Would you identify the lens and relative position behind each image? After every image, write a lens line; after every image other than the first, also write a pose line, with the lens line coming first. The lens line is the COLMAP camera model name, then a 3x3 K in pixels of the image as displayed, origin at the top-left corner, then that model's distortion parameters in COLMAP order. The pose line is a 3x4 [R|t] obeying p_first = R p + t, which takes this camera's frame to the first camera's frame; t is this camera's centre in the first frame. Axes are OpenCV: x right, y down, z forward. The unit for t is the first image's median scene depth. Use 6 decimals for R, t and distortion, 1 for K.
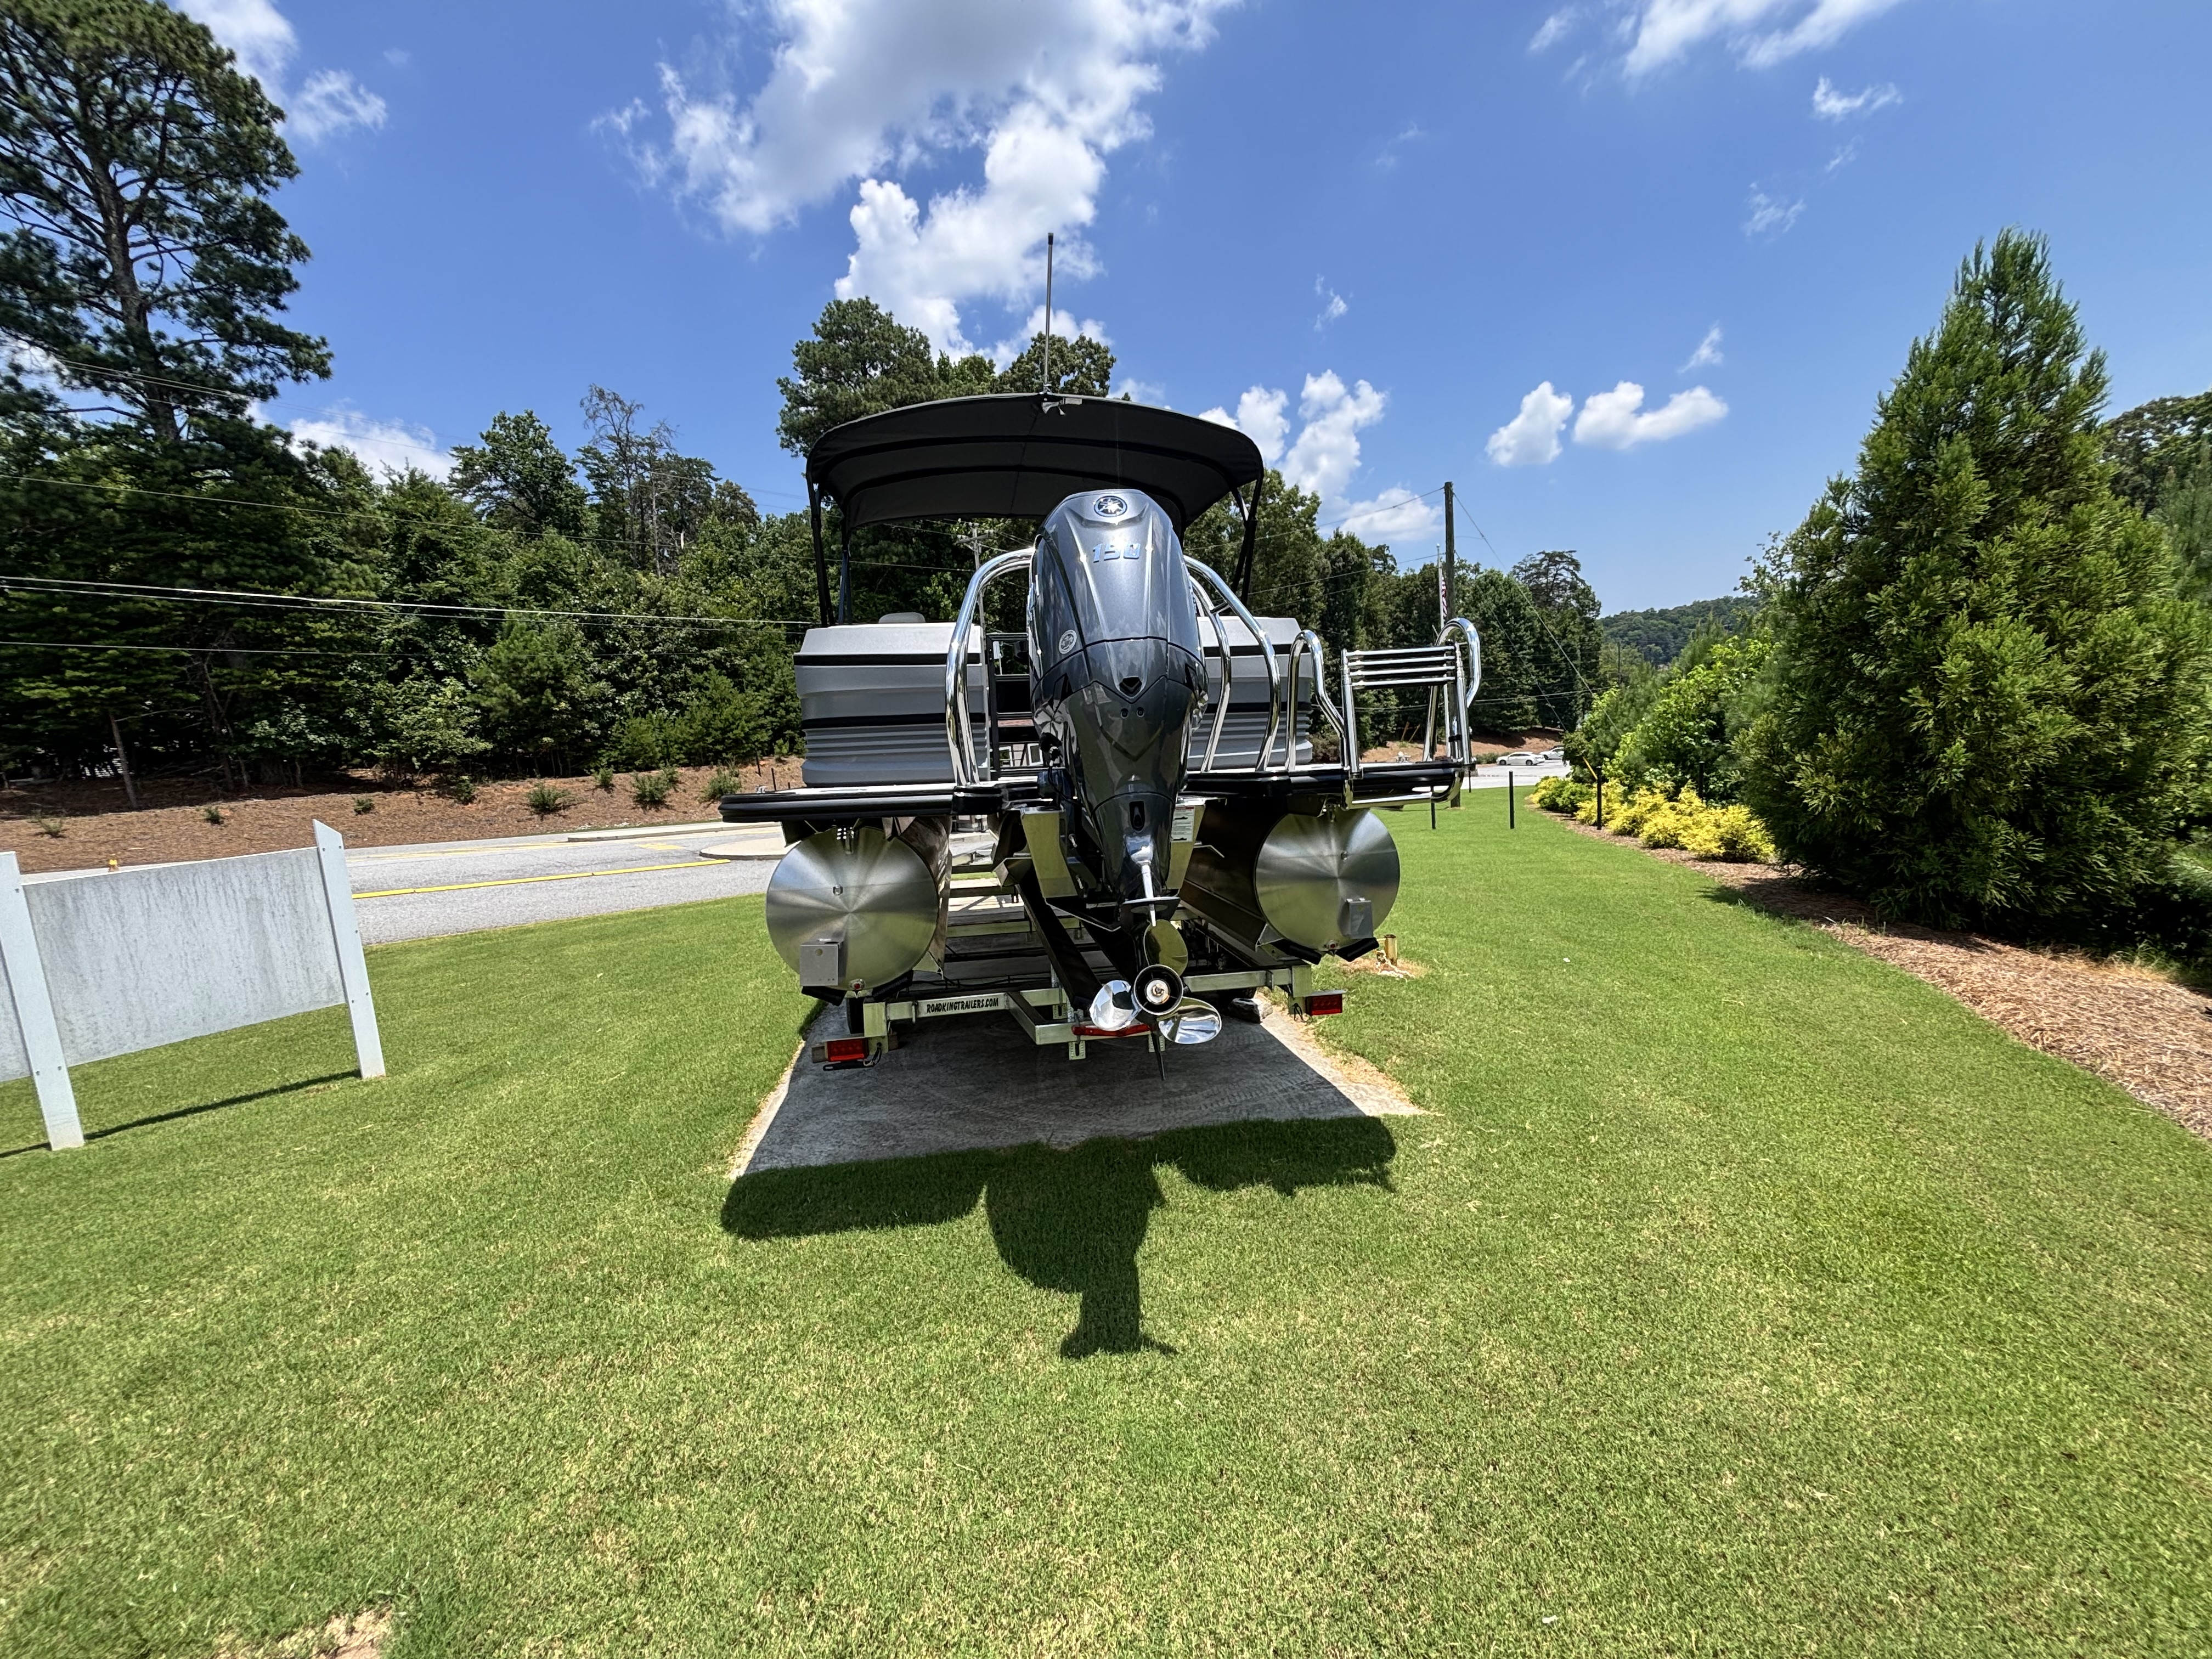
lens RADIAL K [[901.6, 0, 1093.5], [0, 901.6, 827.1], [0, 0, 1]] dist [0.002728, -0.001129]
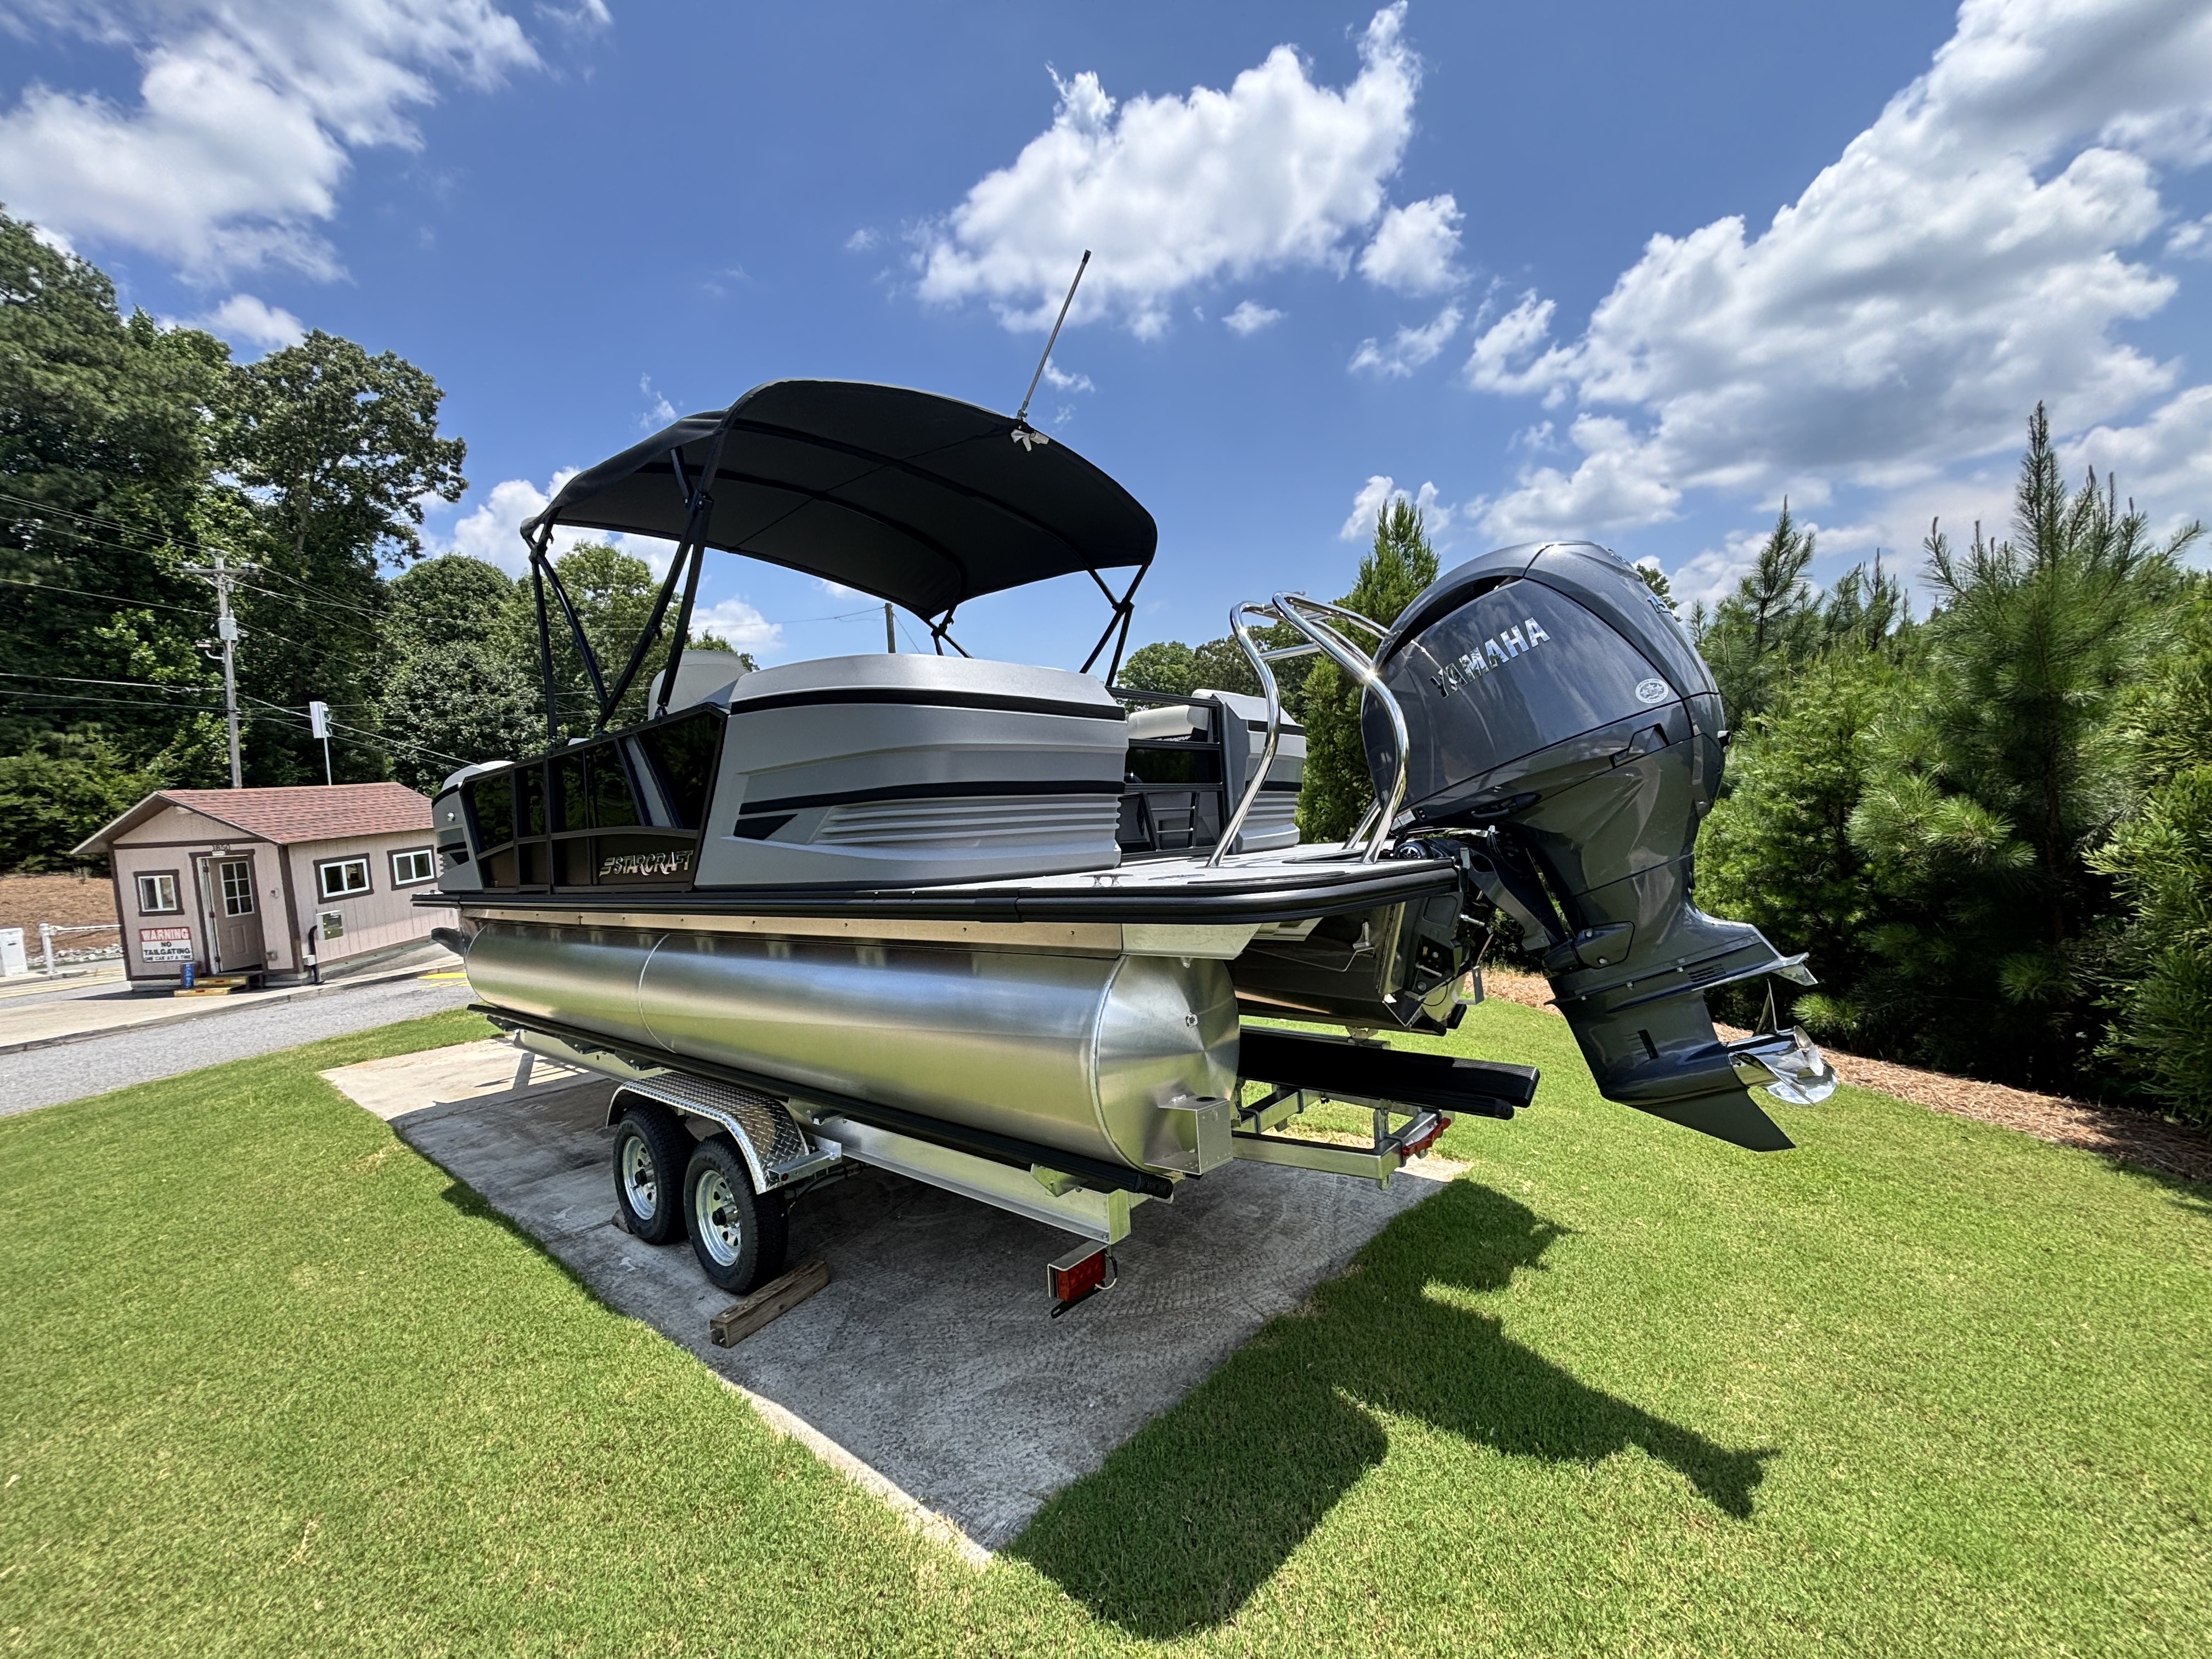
lens RADIAL K [[901.6, 0, 1100.6], [0, 901.6, 841.1], [0, 0, 1]] dist [0.002728, -0.001129]
pose [[0.757891, -0.011791, 0.652275, -0.074252], [0.080842, 0.993828, -0.075966, -0.001833], [-0.647353, 0.110305, 0.754166, 0.048881]]
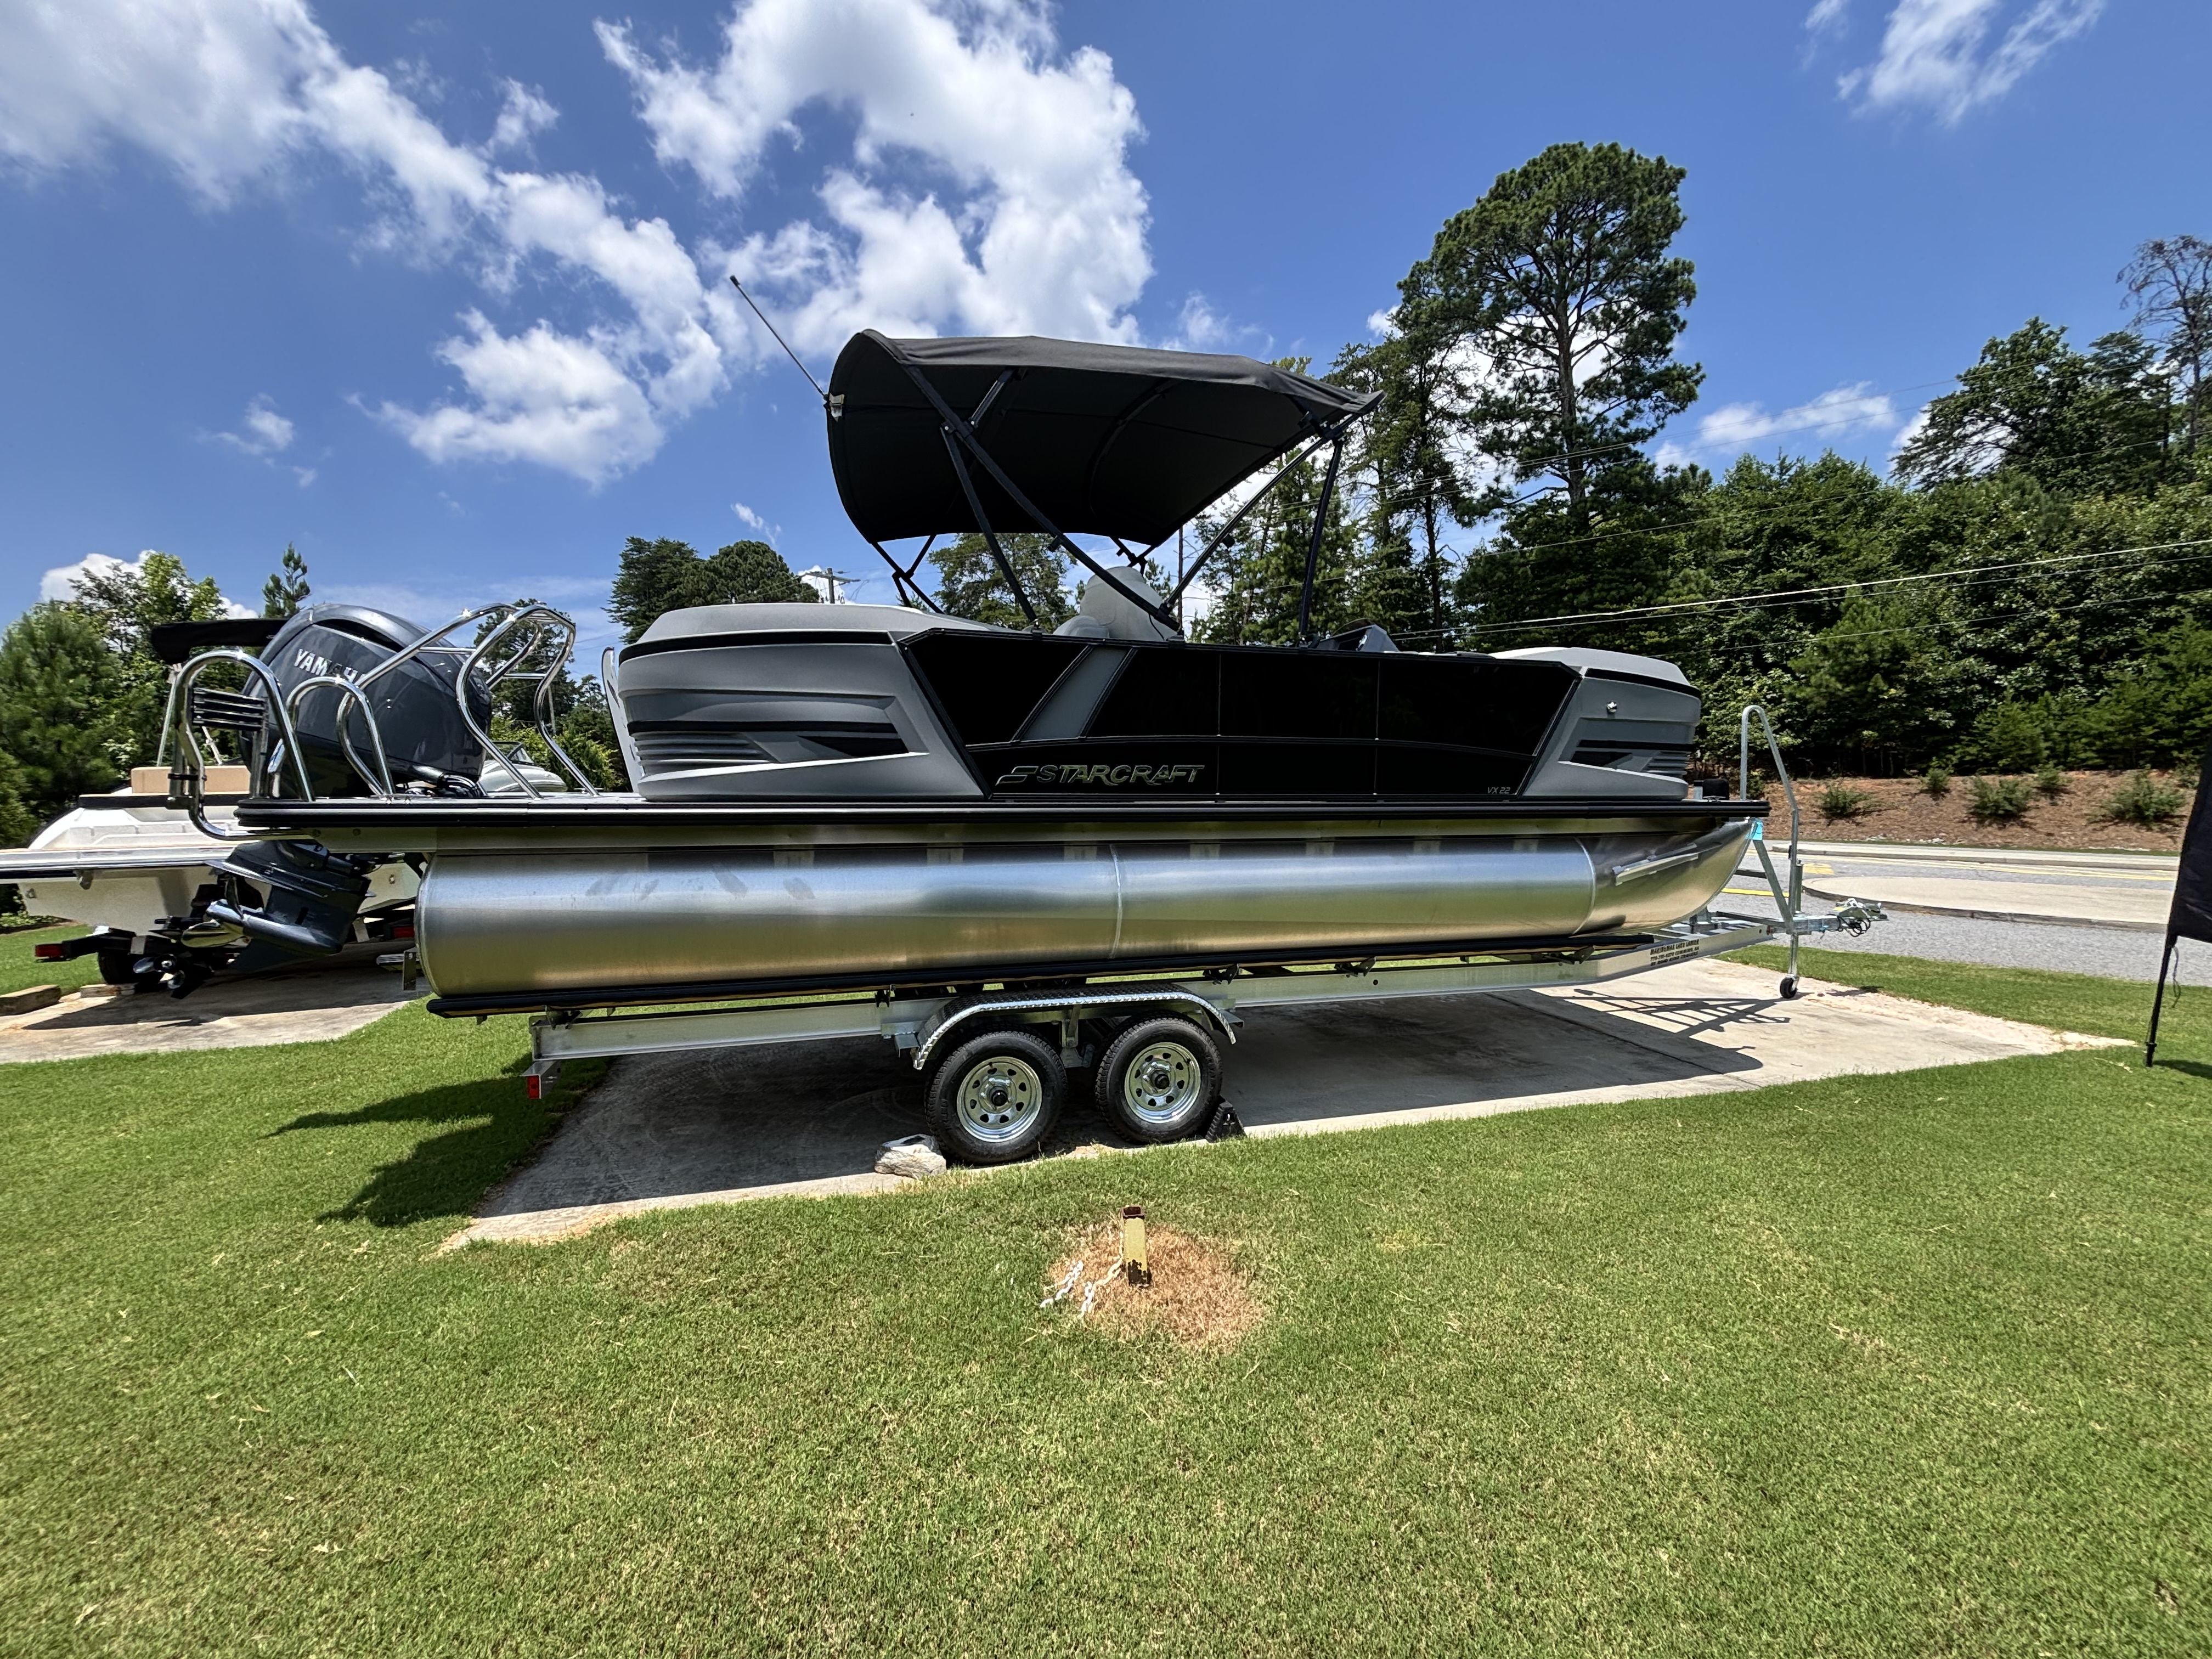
lens RADIAL K [[901.6, 0, 1103.5], [0, 901.6, 805.4], [0, 0, 1]] dist [0.002728, -0.001129]
pose [[0.134130, 0.071051, -0.988413, 0.134841], [-0.083719, 0.994673, 0.060140, -0.018564], [0.987421, 0.074682, 0.139364, 0.160924]]
